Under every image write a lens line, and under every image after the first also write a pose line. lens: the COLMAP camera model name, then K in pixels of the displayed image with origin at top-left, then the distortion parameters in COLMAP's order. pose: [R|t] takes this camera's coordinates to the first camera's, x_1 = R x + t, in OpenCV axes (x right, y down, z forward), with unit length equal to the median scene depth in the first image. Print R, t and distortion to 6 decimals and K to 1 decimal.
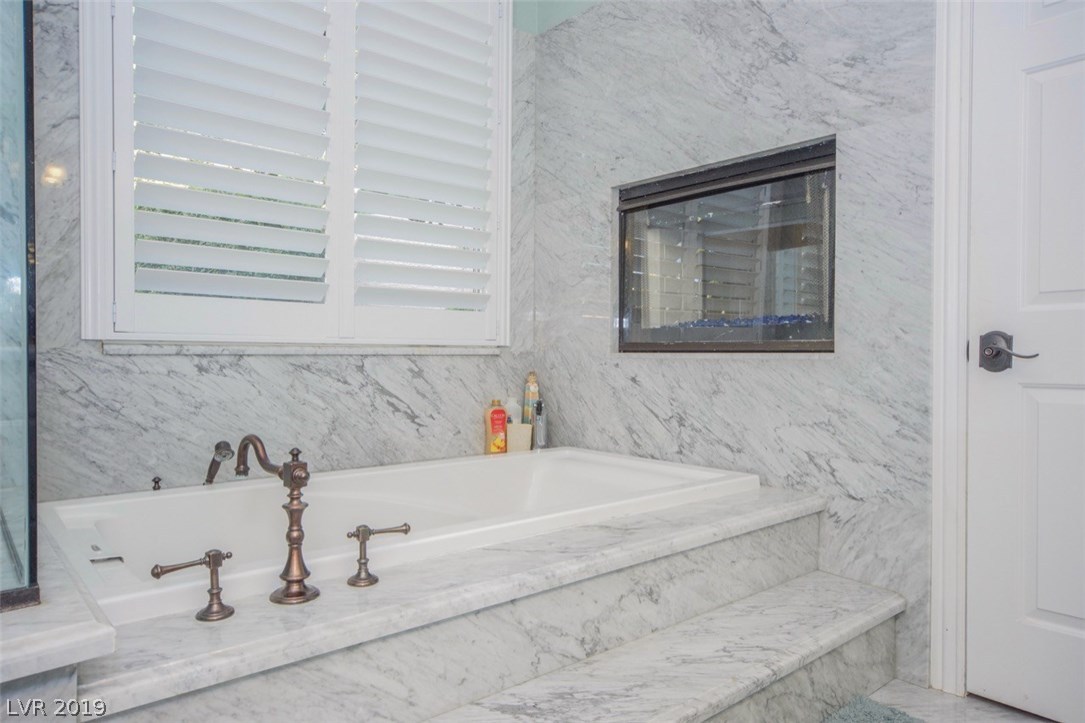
lens RADIAL K [[703.7, 0, 542.5], [0, 703.7, 361.5], [0, 0, 1]] dist [0.015864, 0.002335]
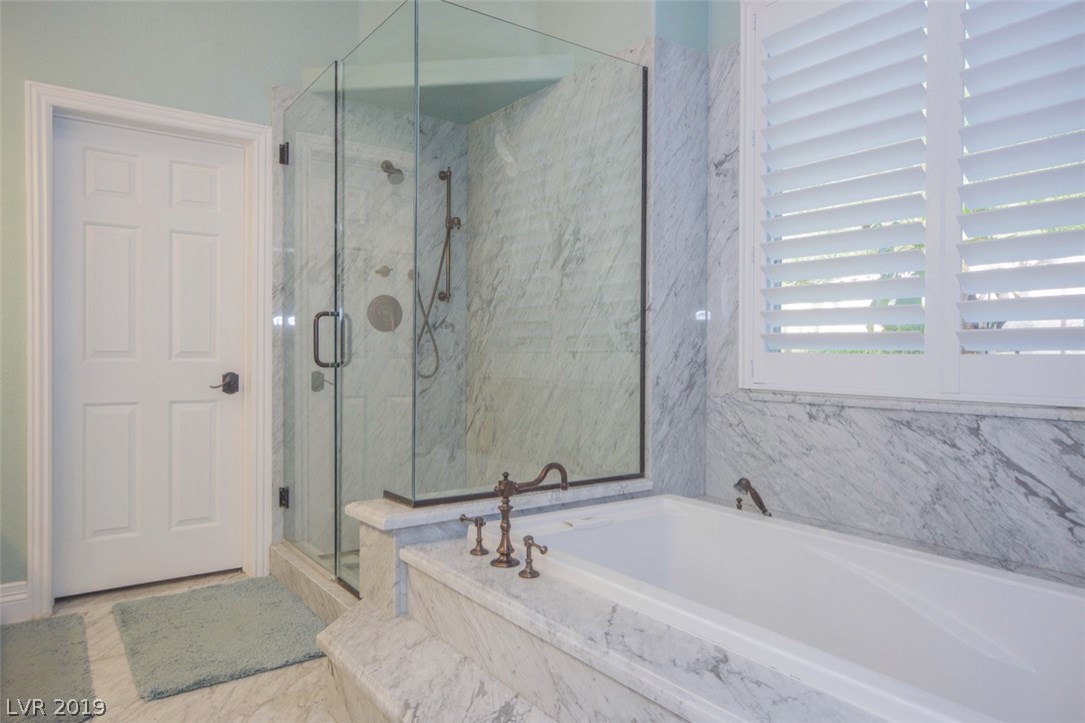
lens RADIAL K [[703.7, 0, 542.5], [0, 703.7, 361.5], [0, 0, 1]] dist [0.015864, 0.002335]
pose [[-0.076420, 0.004955, -0.997063, 0.627618], [-0.016237, 0.999849, 0.006213, -0.071551], [0.996944, 0.016664, -0.076328, 0.600530]]
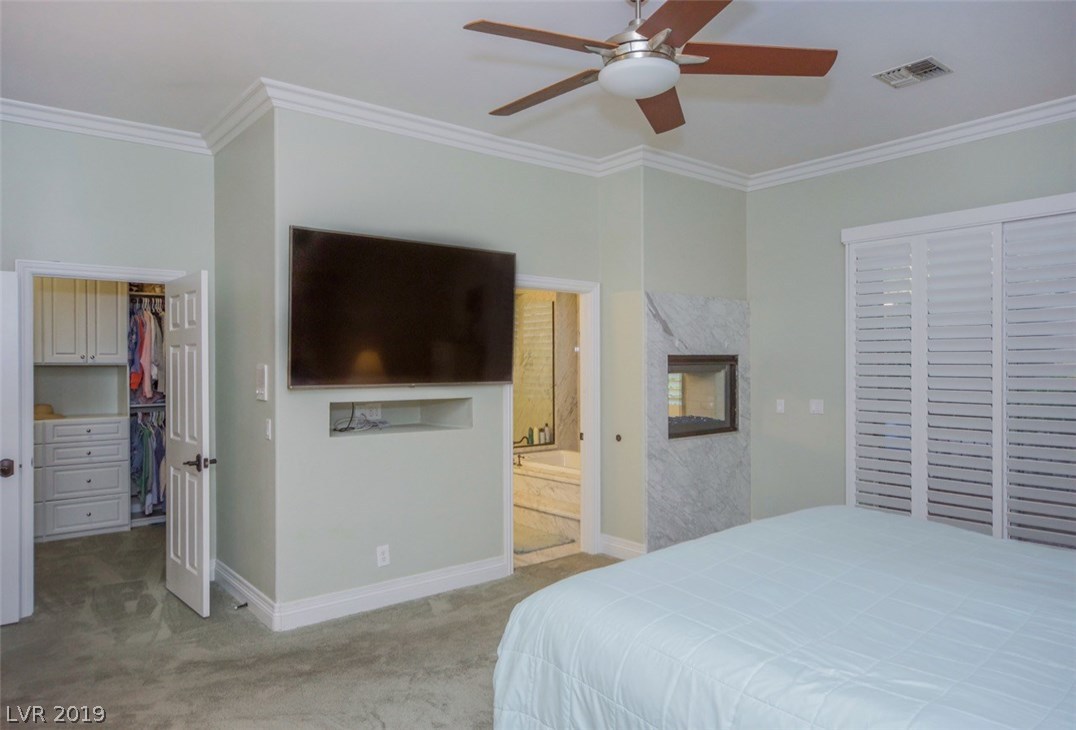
lens RADIAL K [[729.8, 0, 538.0], [0, 729.8, 365.0], [0, 0, 1]] dist [0.000168, 0.000045]
pose [[-0.008515, -0.003106, -0.999959, 2.744210], [-0.005074, 0.999982, -0.003063, -0.226665], [0.999951, 0.005048, -0.008531, 0.629452]]
